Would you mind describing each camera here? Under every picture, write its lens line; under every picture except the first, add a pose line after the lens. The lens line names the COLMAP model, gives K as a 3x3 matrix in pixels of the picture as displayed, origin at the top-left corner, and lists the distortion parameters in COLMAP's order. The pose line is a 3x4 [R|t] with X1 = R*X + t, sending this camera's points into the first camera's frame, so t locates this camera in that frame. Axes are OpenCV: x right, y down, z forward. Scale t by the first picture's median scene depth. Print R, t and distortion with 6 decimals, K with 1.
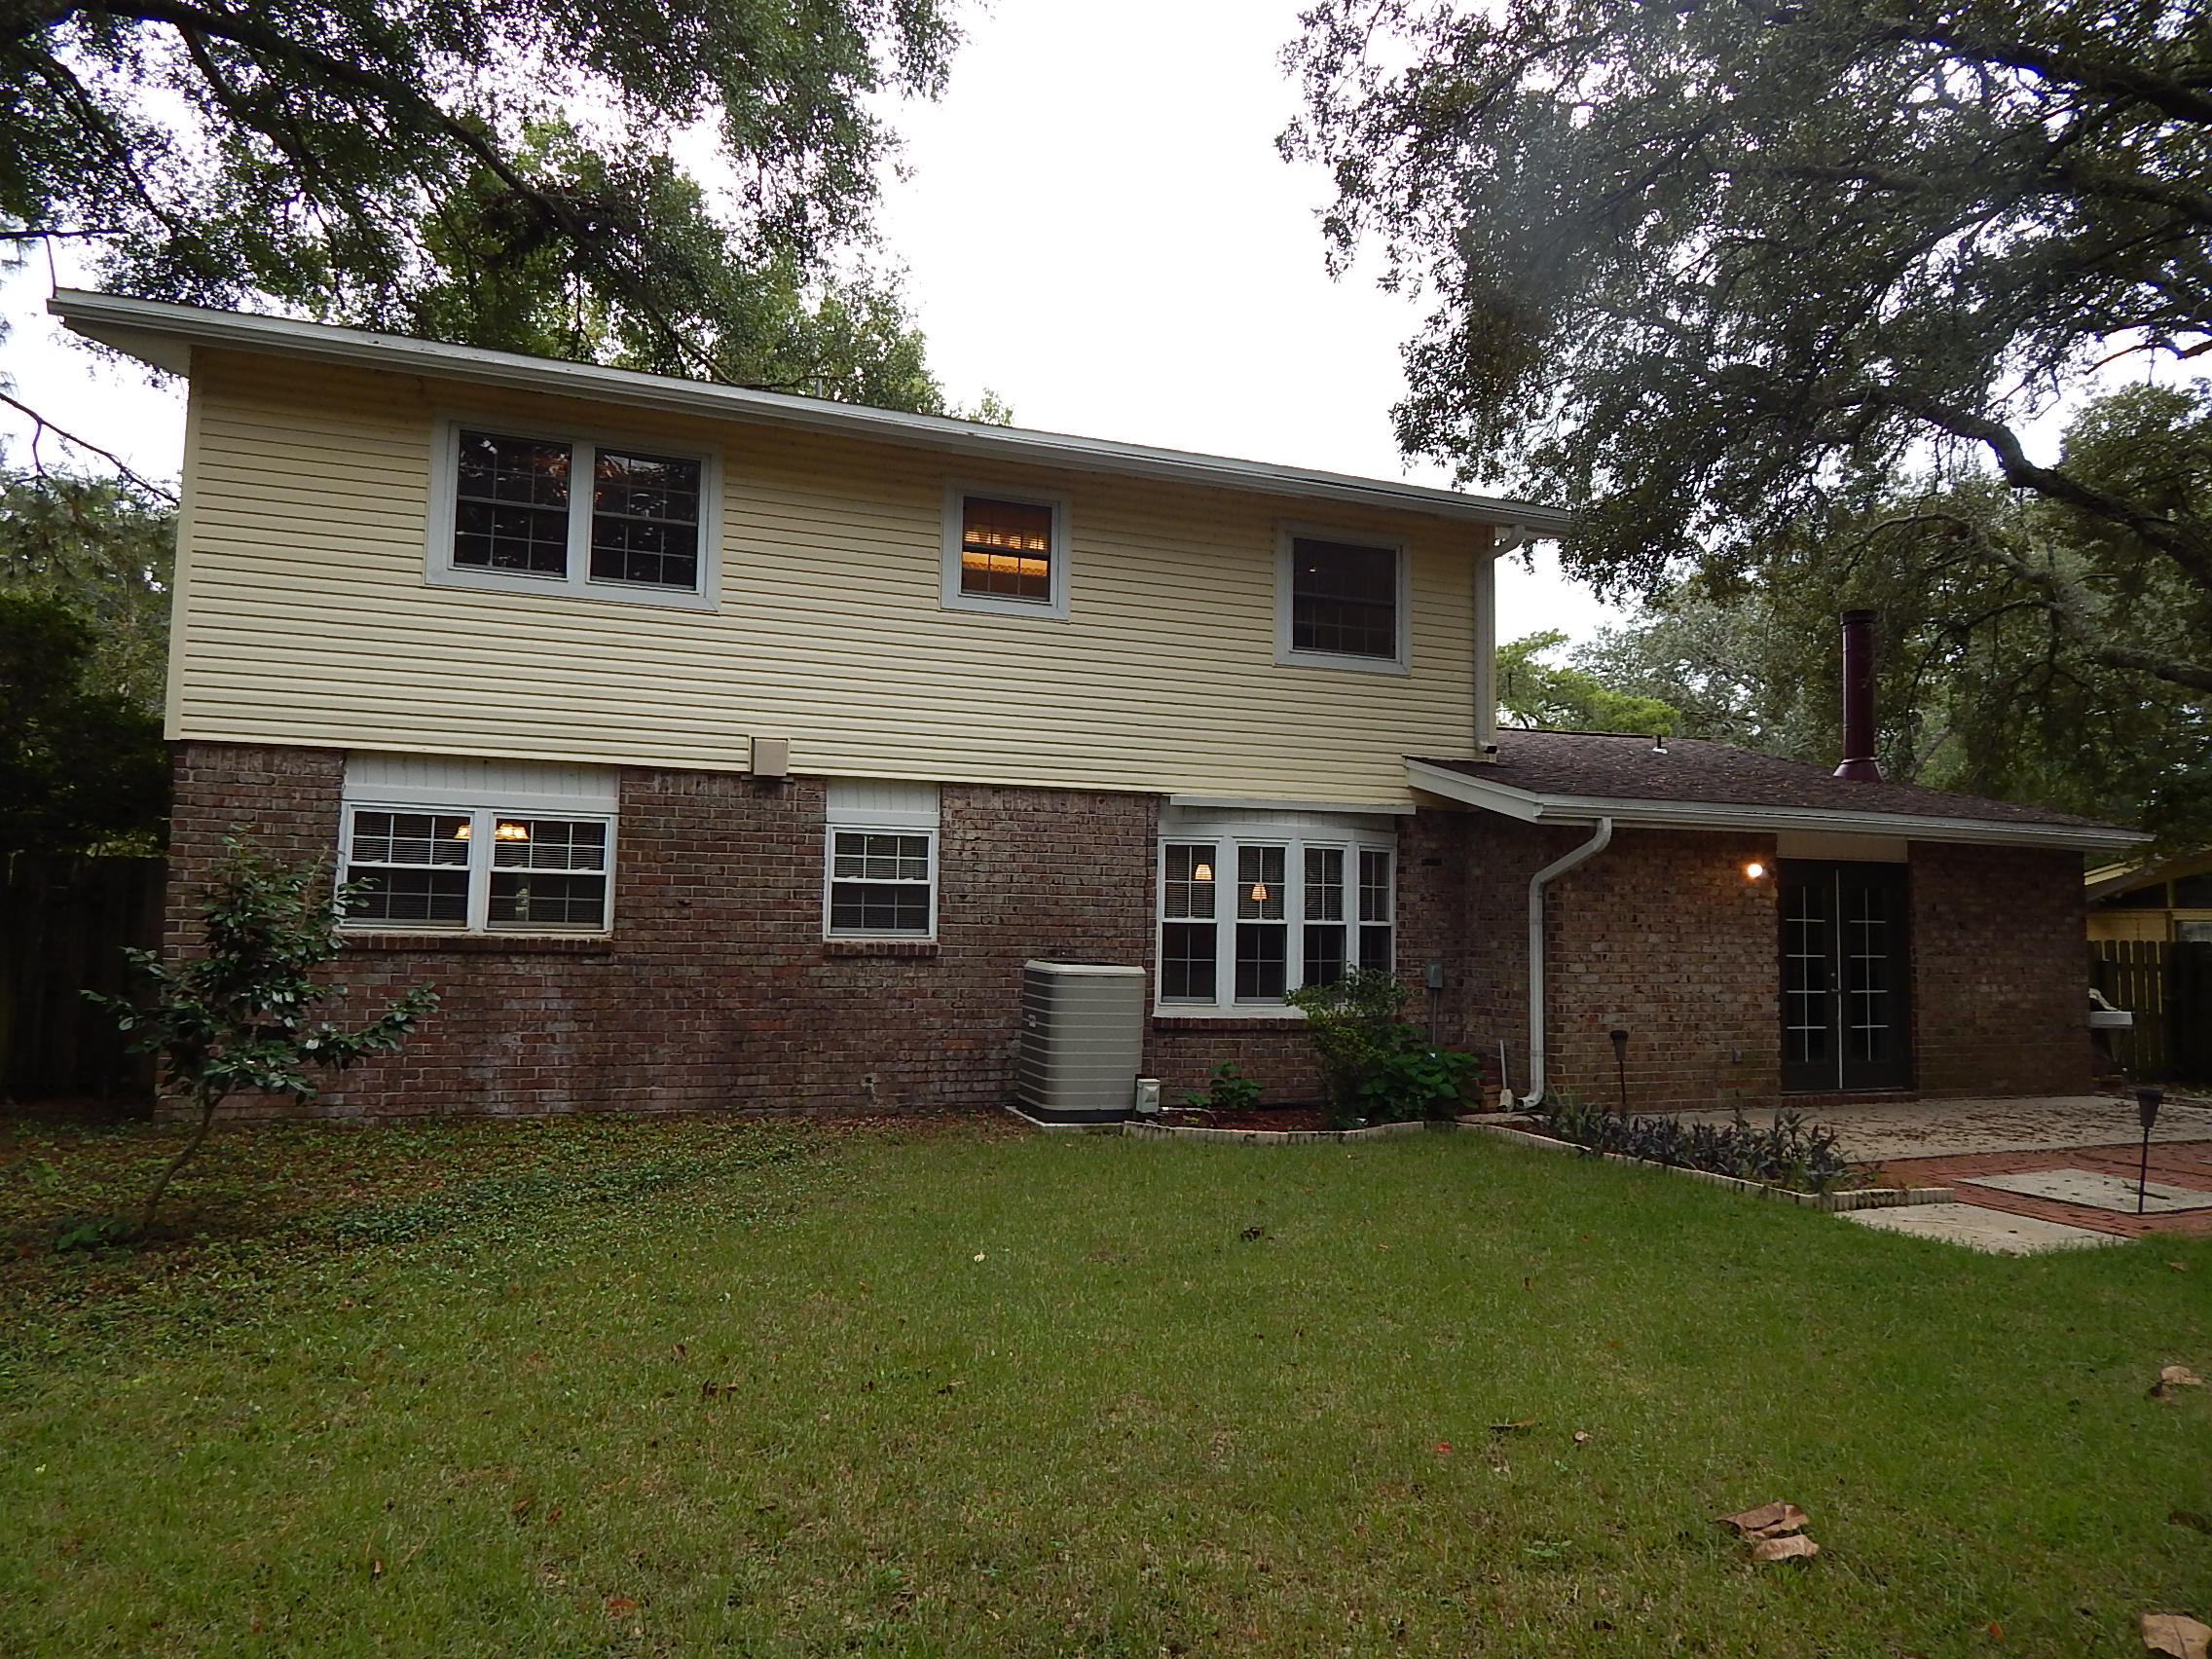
lens RADIAL K [[1518.7, 0, 1115.2], [0, 1518.7, 840.3], [0, 0, 1]] dist [0.027717, -0.002043]
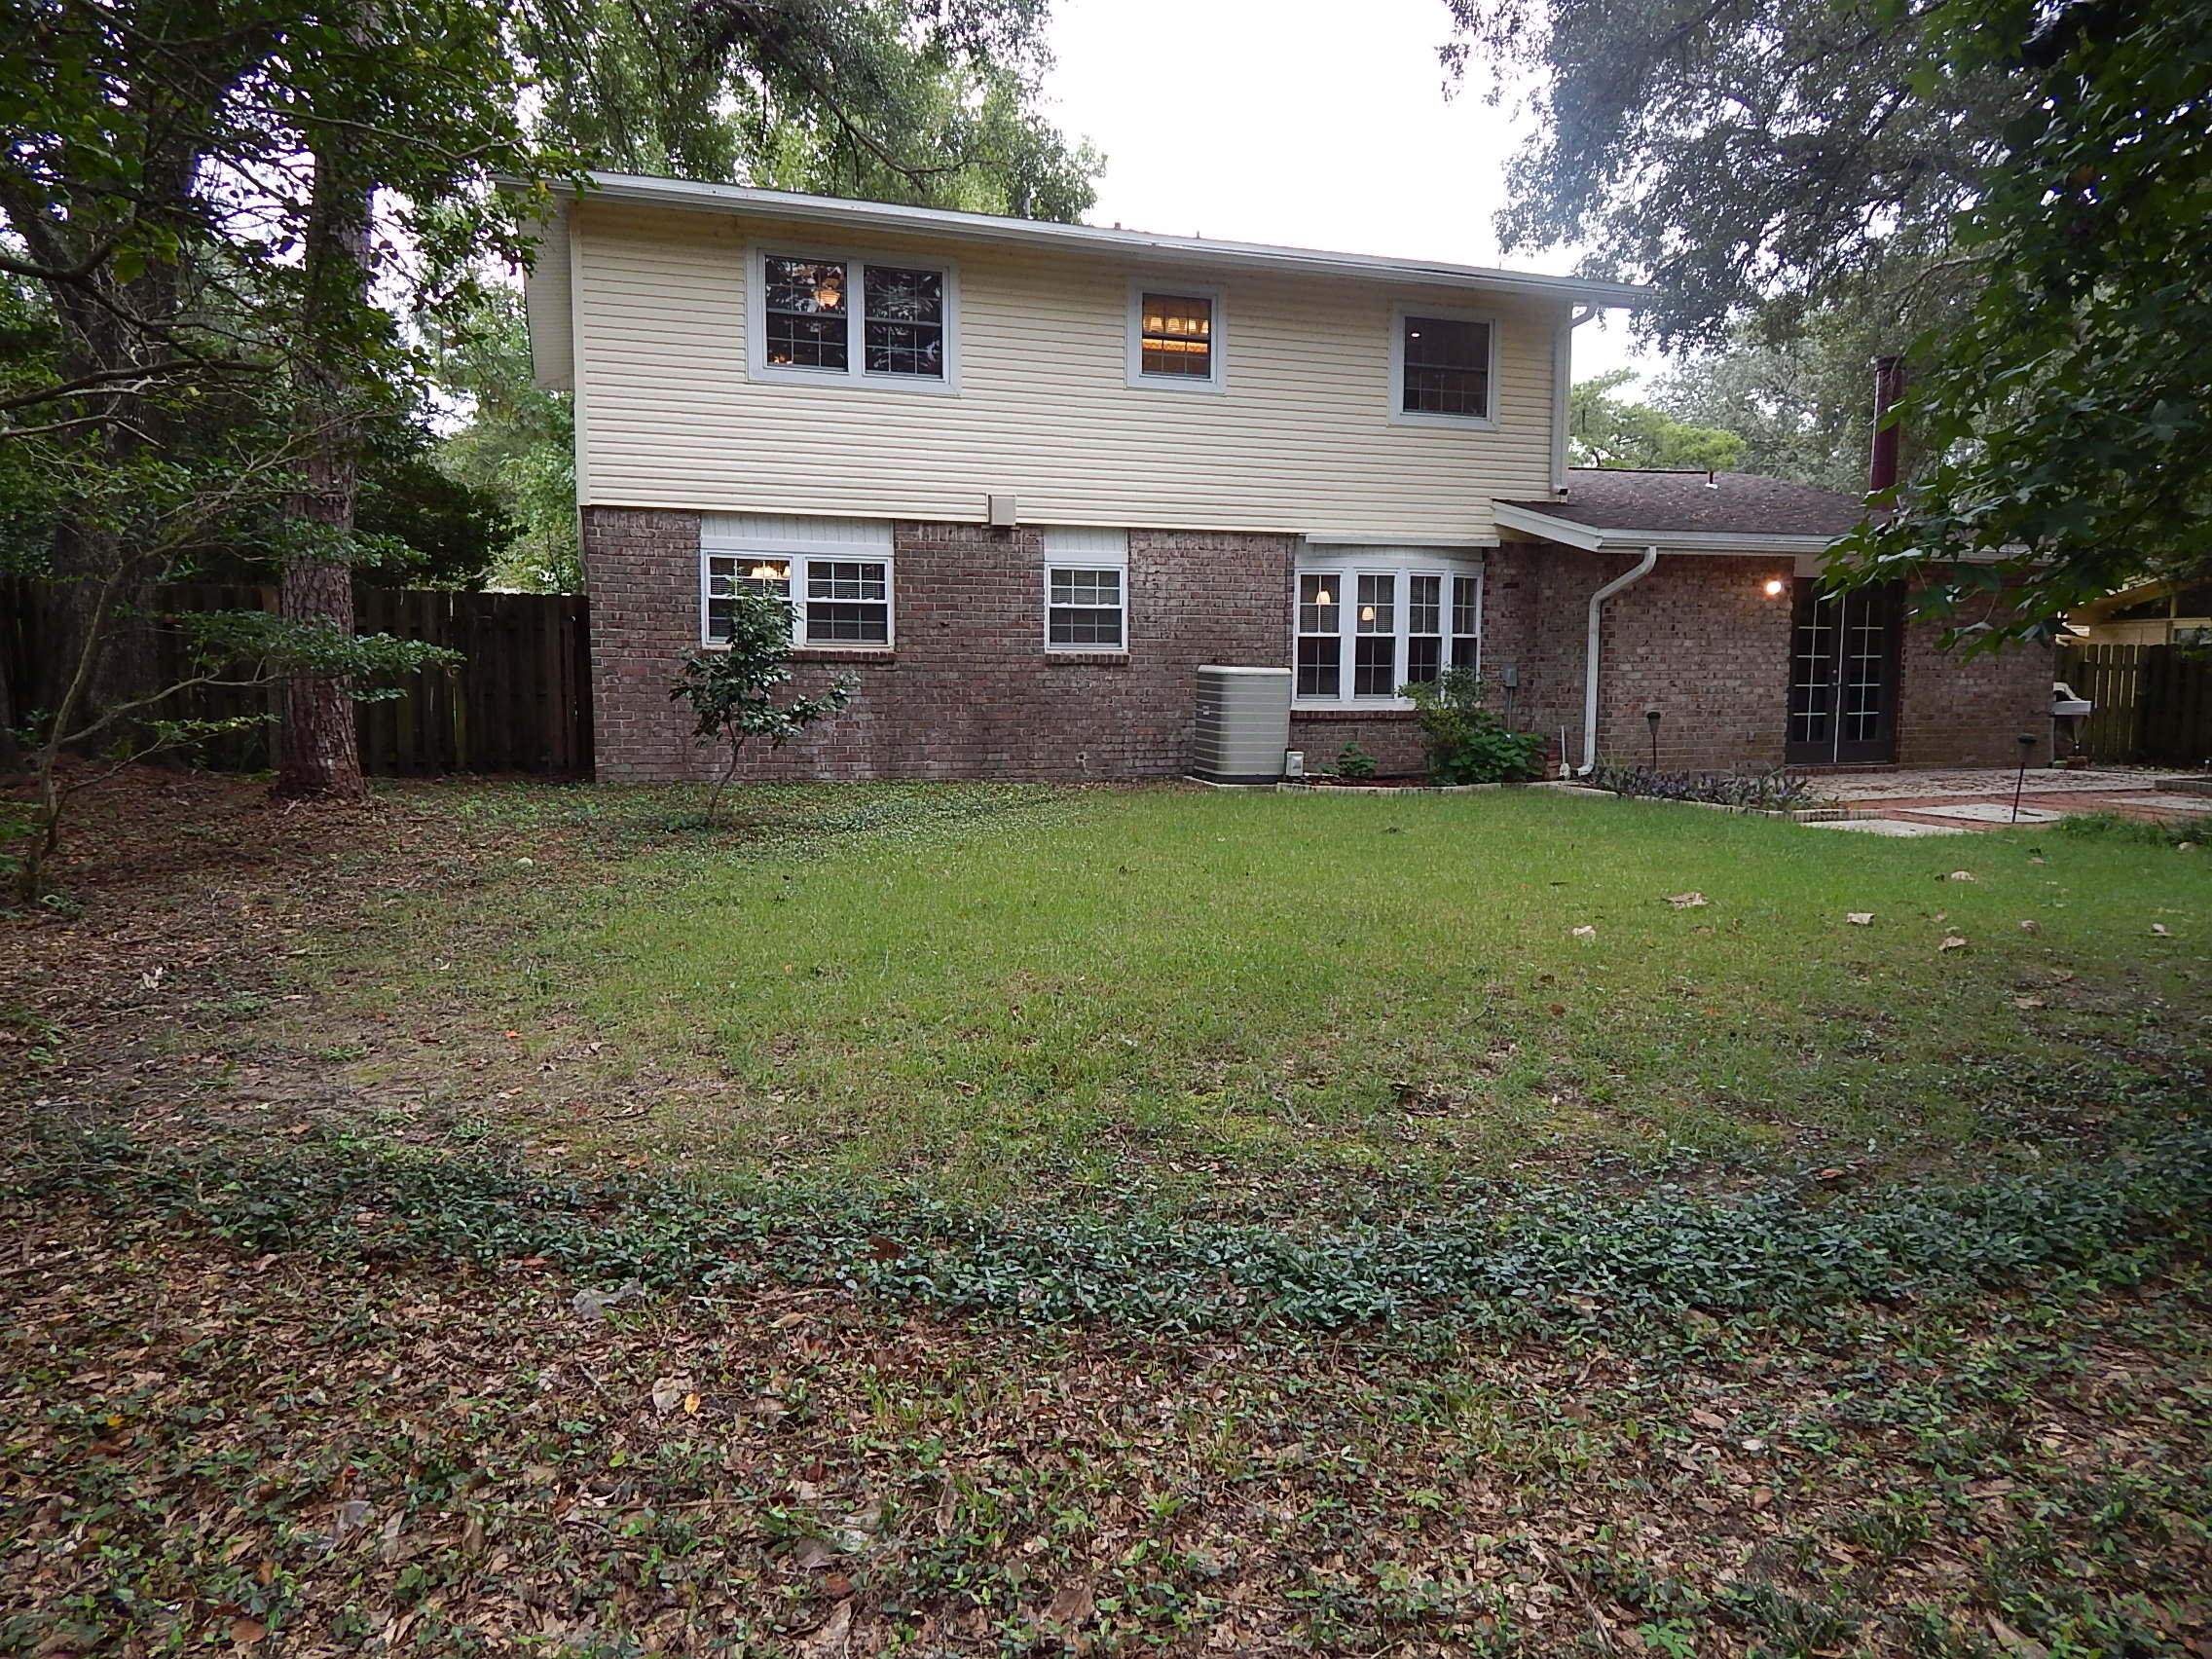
lens RADIAL K [[1518.7, 0, 1115.2], [0, 1518.7, 840.3], [0, 0, 1]] dist [0.027717, -0.002043]
pose [[0.999173, -0.008566, -0.039744, -0.074552], [0.015186, 0.985429, 0.169407, 0.004156], [0.037713, -0.169871, 0.984744, -0.300982]]
